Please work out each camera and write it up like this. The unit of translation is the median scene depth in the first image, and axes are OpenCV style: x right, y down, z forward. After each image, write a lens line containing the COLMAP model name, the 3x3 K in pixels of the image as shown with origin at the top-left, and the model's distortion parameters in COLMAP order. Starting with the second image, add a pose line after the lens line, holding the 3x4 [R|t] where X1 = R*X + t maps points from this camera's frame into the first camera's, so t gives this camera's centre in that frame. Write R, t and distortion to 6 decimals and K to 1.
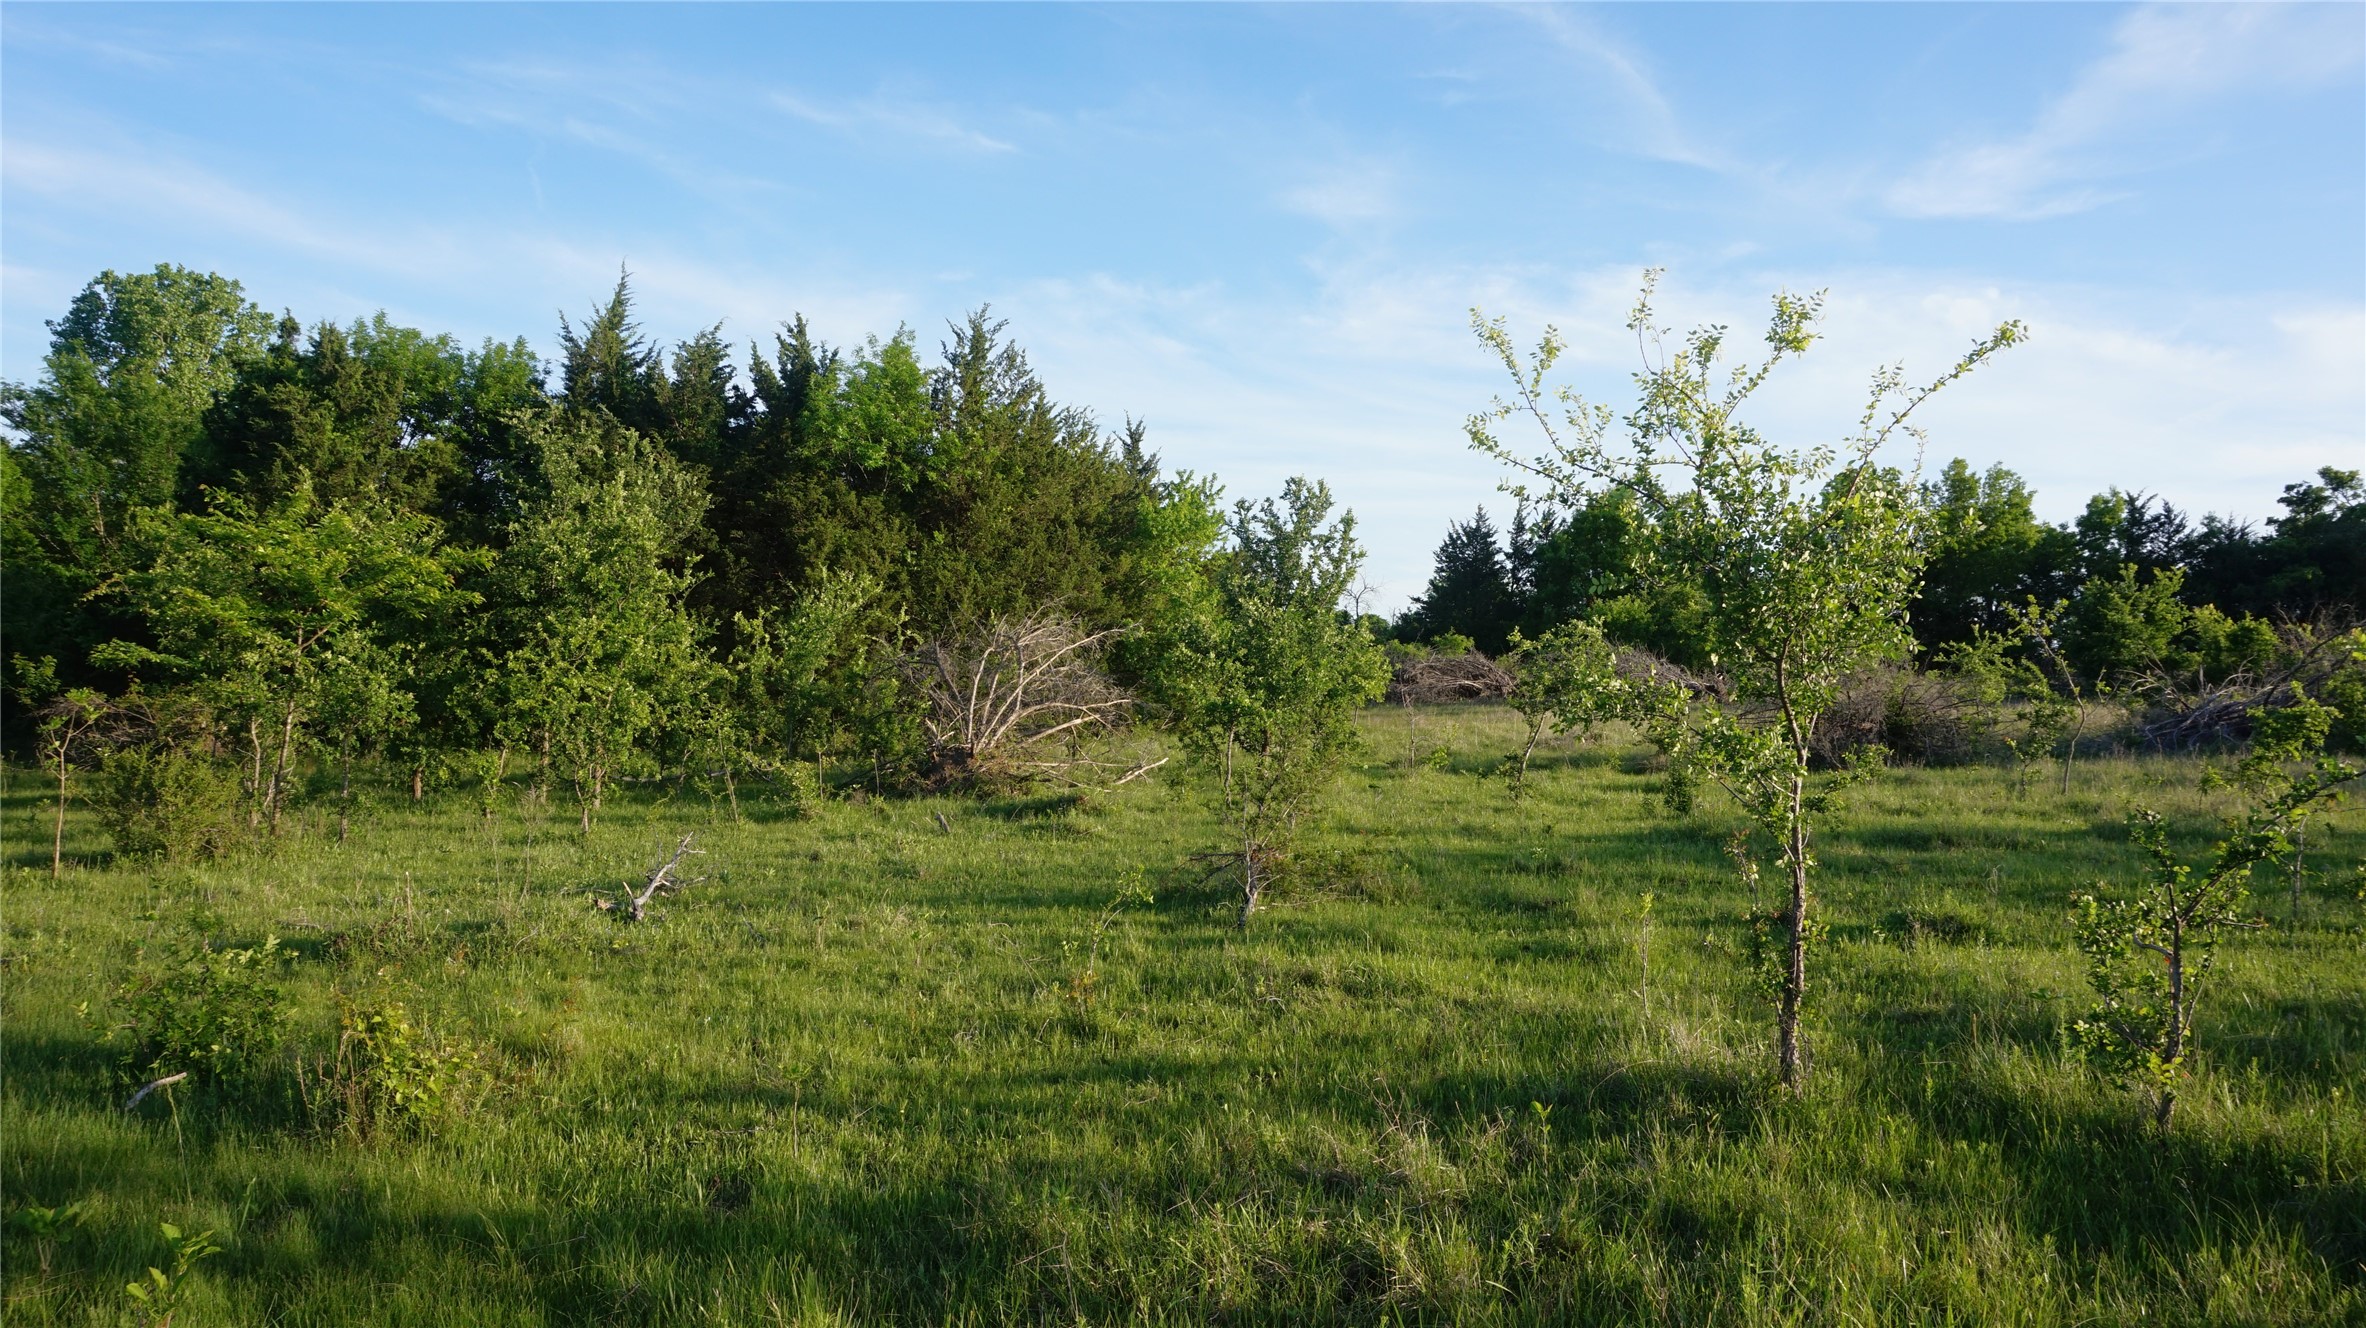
lens RADIAL K [[1715.9, 0, 1183.0], [0, 1715.9, 664.0], [0, 0, 1]] dist [-0.008385, 0.001273]
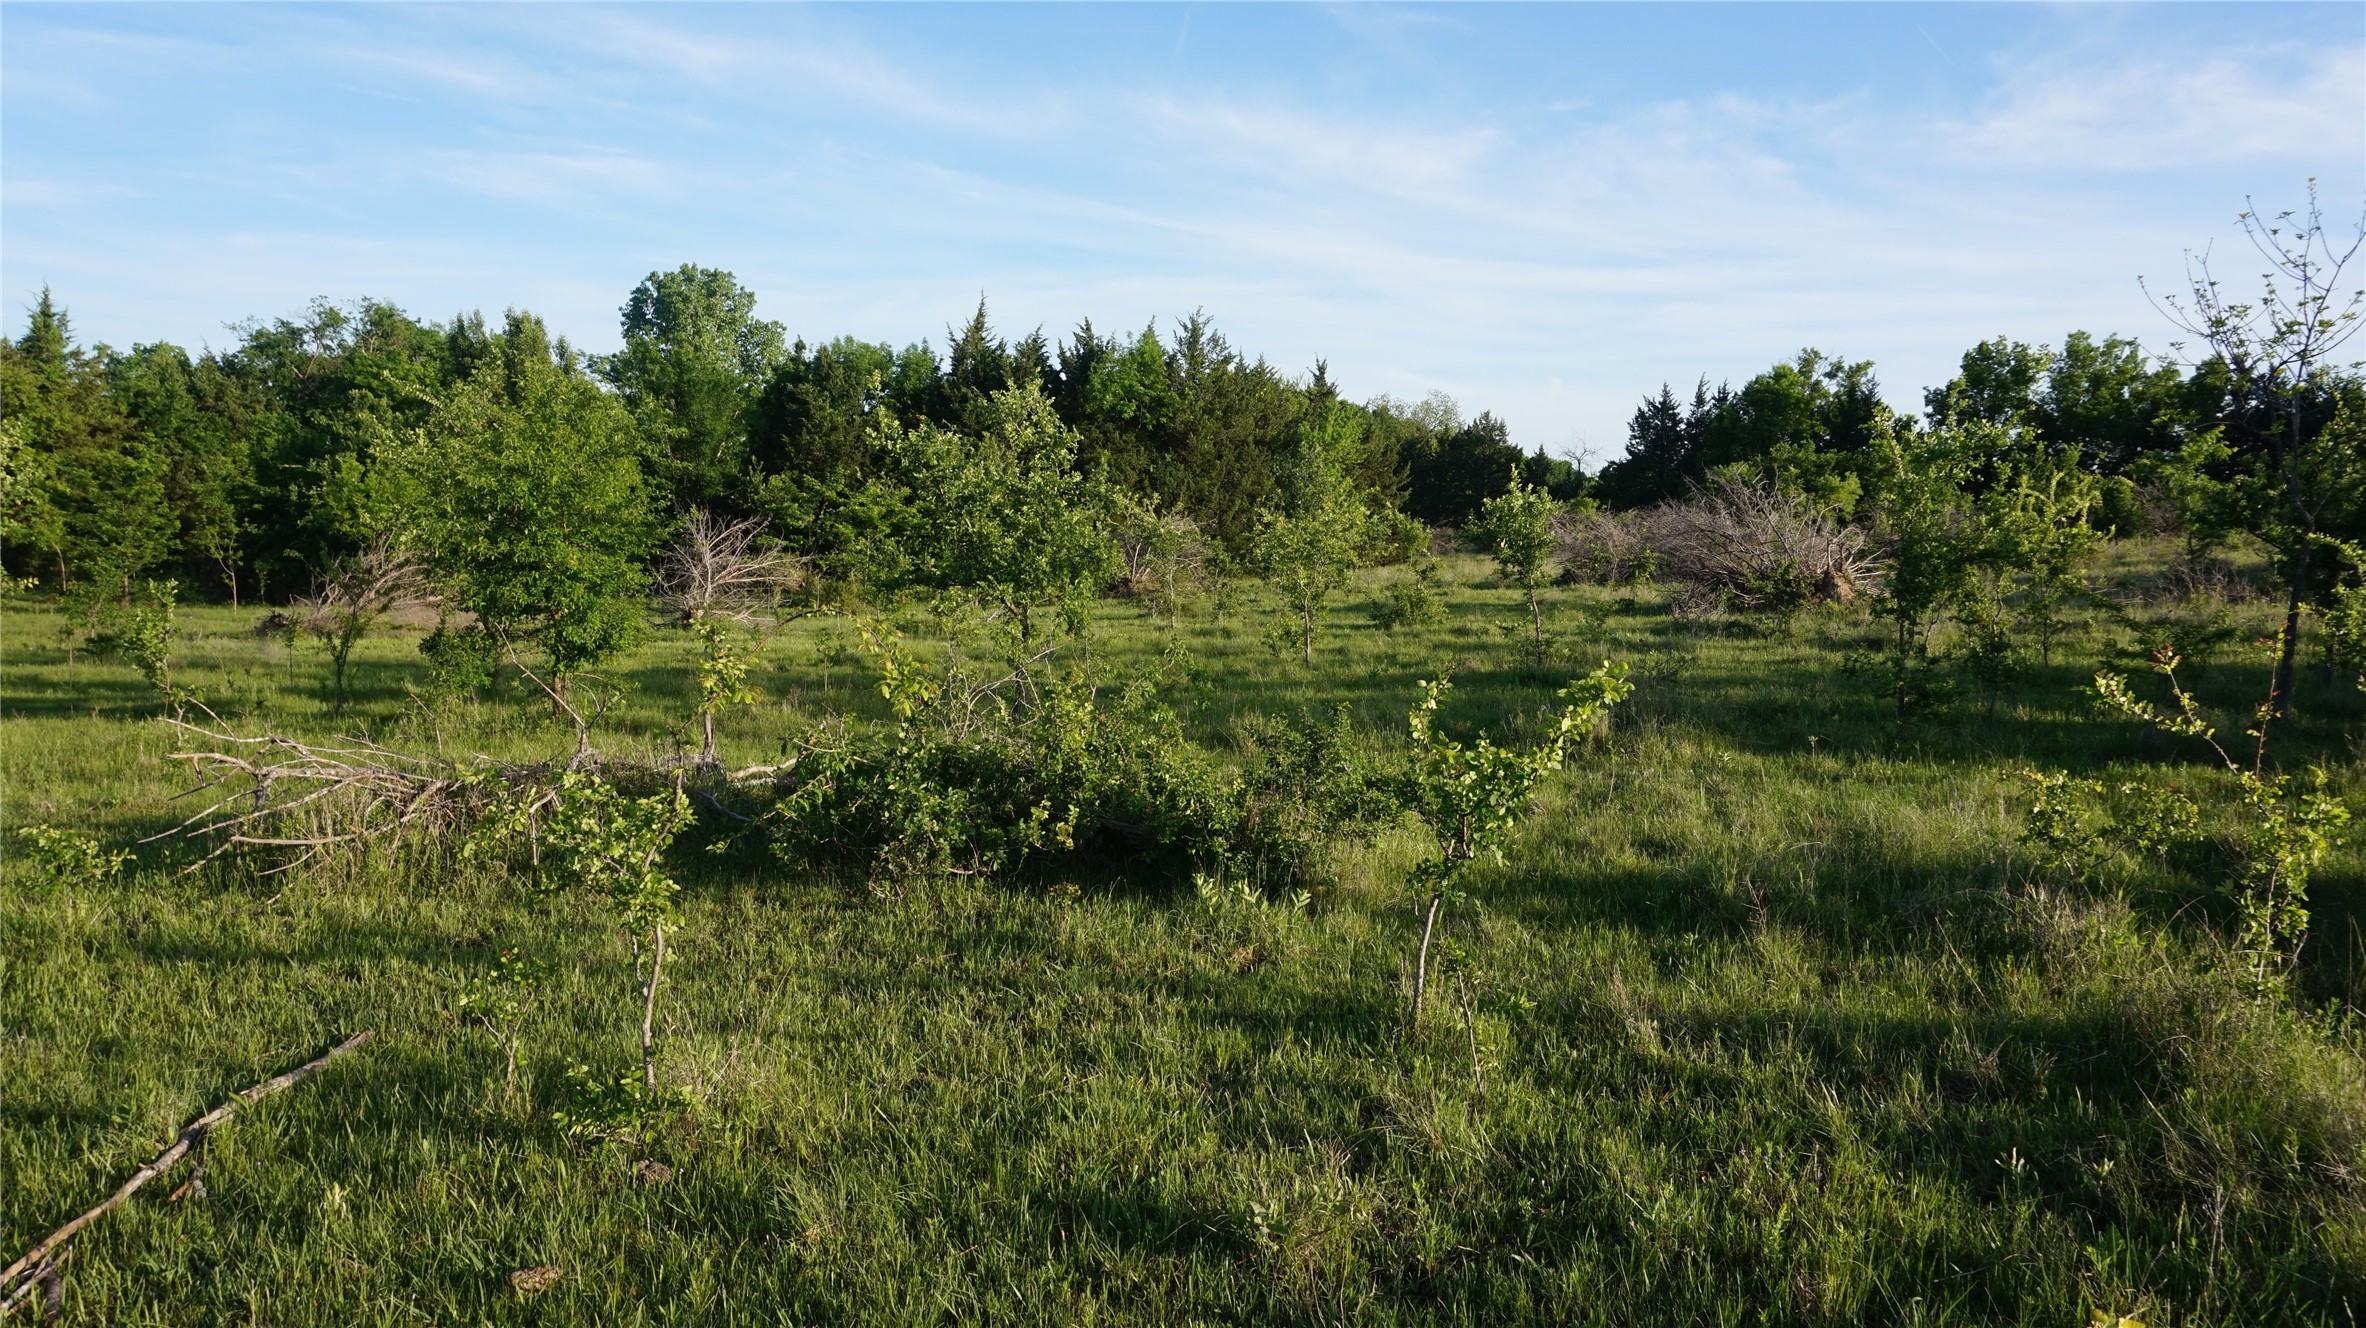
lens RADIAL K [[1715.9, 0, 1183.0], [0, 1715.9, 664.0], [0, 0, 1]] dist [-0.008385, 0.001273]
pose [[0.978067, -0.001196, -0.208288, 0.167664], [0.019908, 0.995942, 0.087767, -0.014841], [0.207338, -0.089988, 0.974122, -0.490282]]
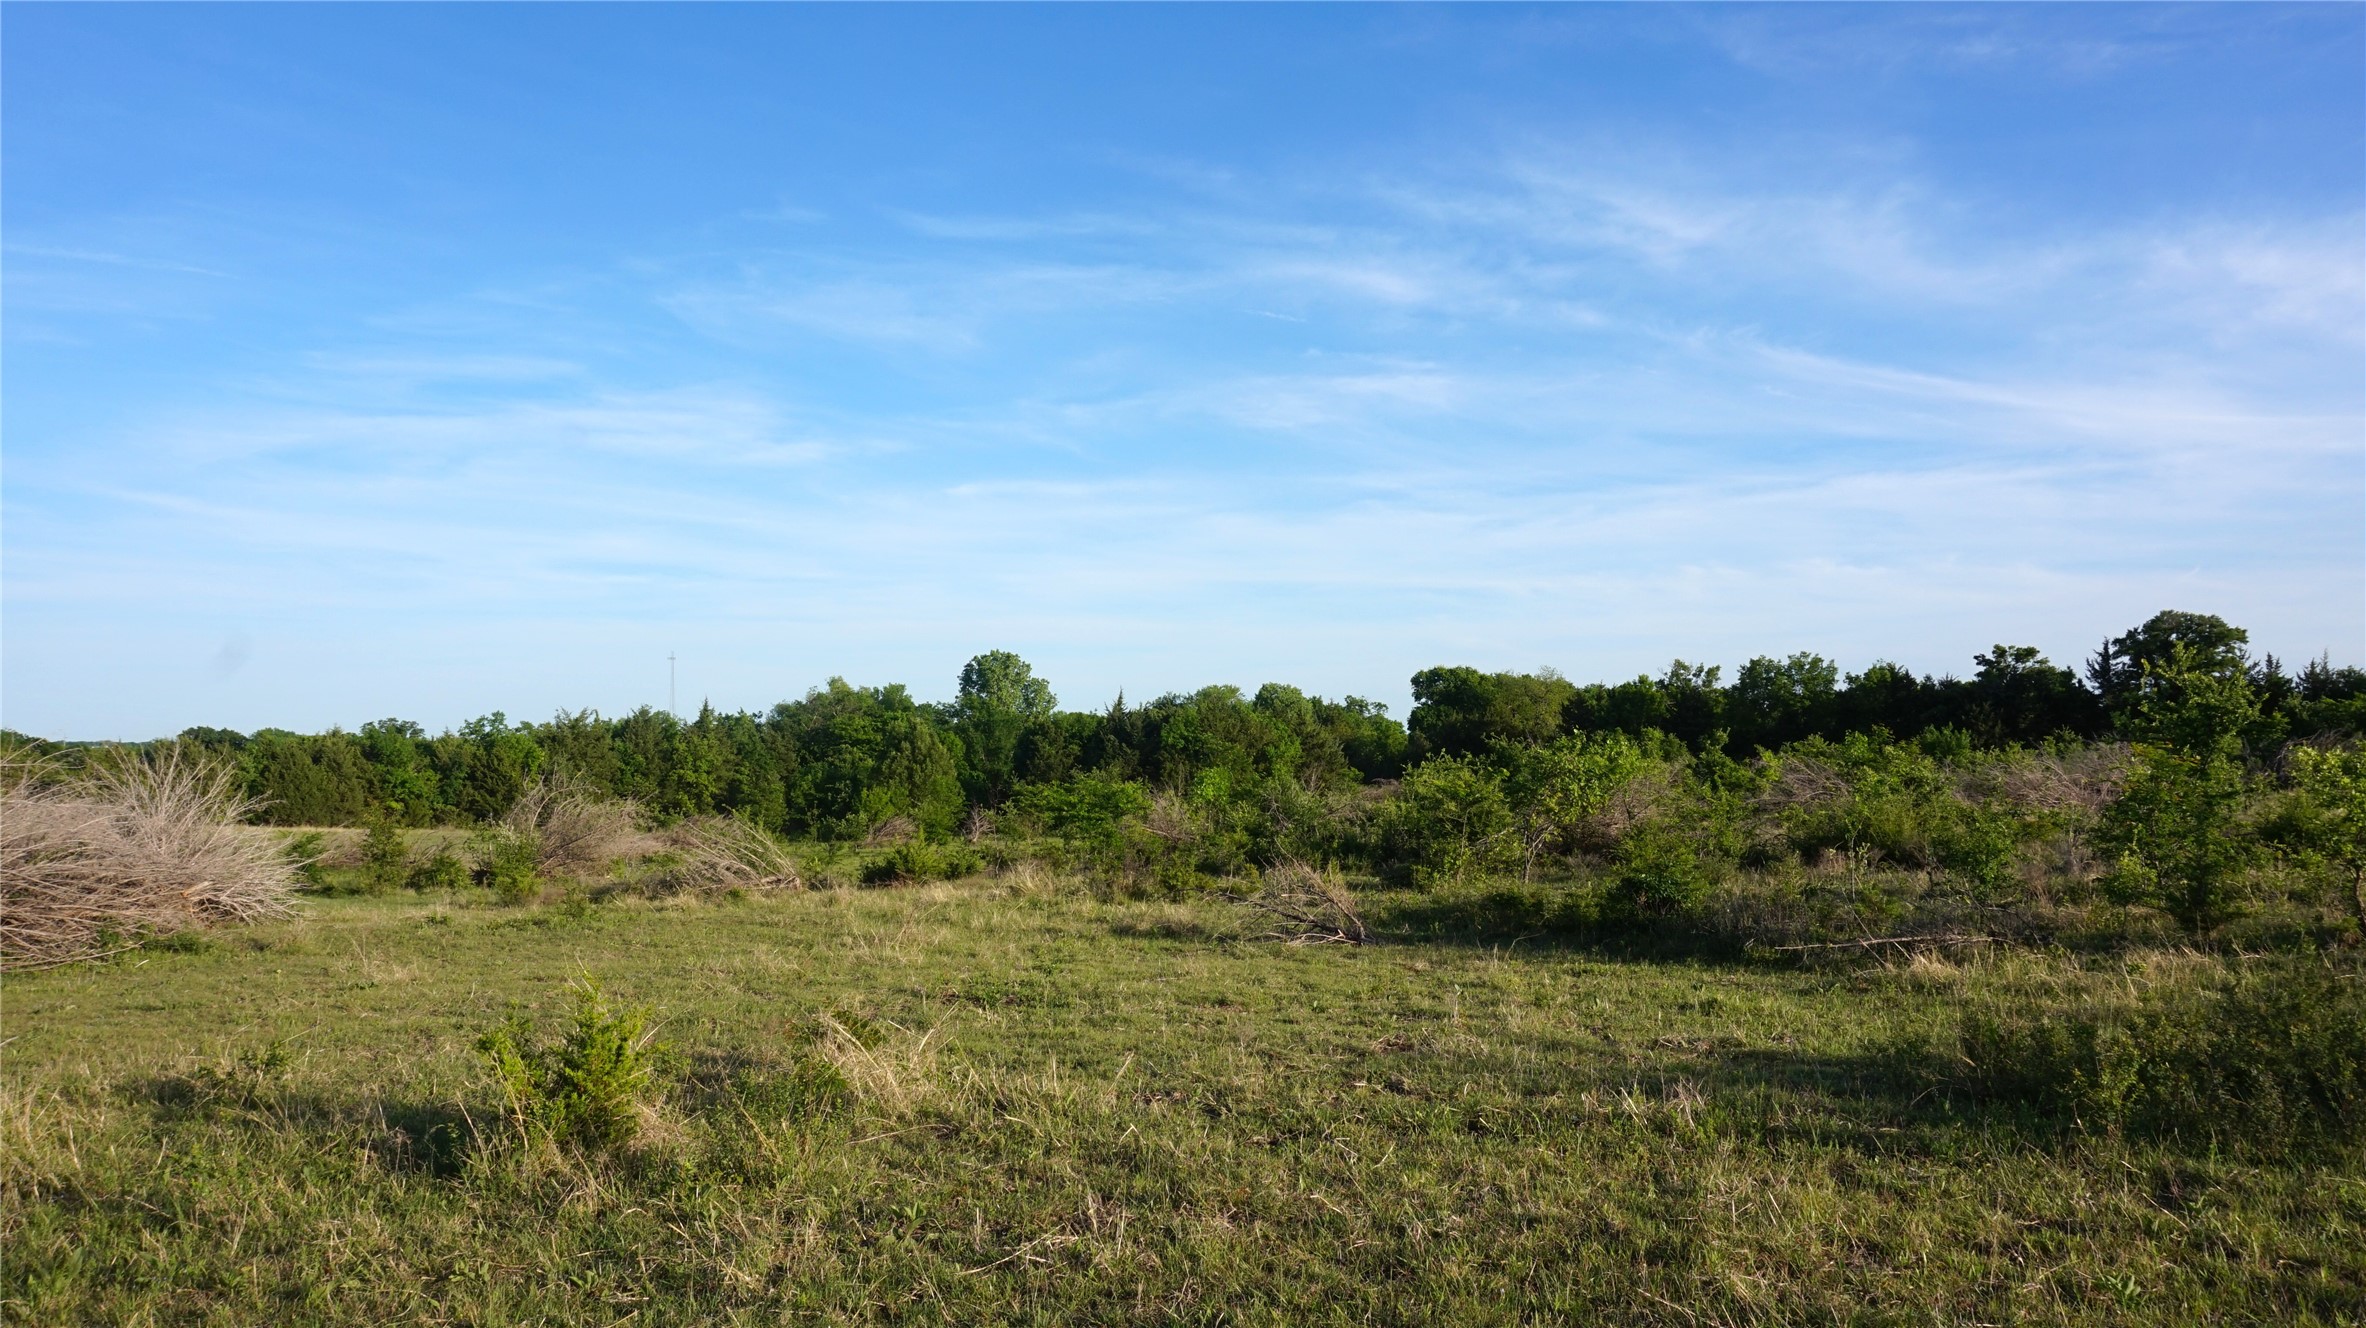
lens RADIAL K [[1715.9, 0, 1183.0], [0, 1715.9, 664.0], [0, 0, 1]] dist [-0.008385, 0.001273]
pose [[0.923617, -0.073333, -0.376235, 0.873684], [0.055060, 0.996732, -0.059109, -0.049407], [0.379340, 0.033879, 0.924637, -1.743267]]
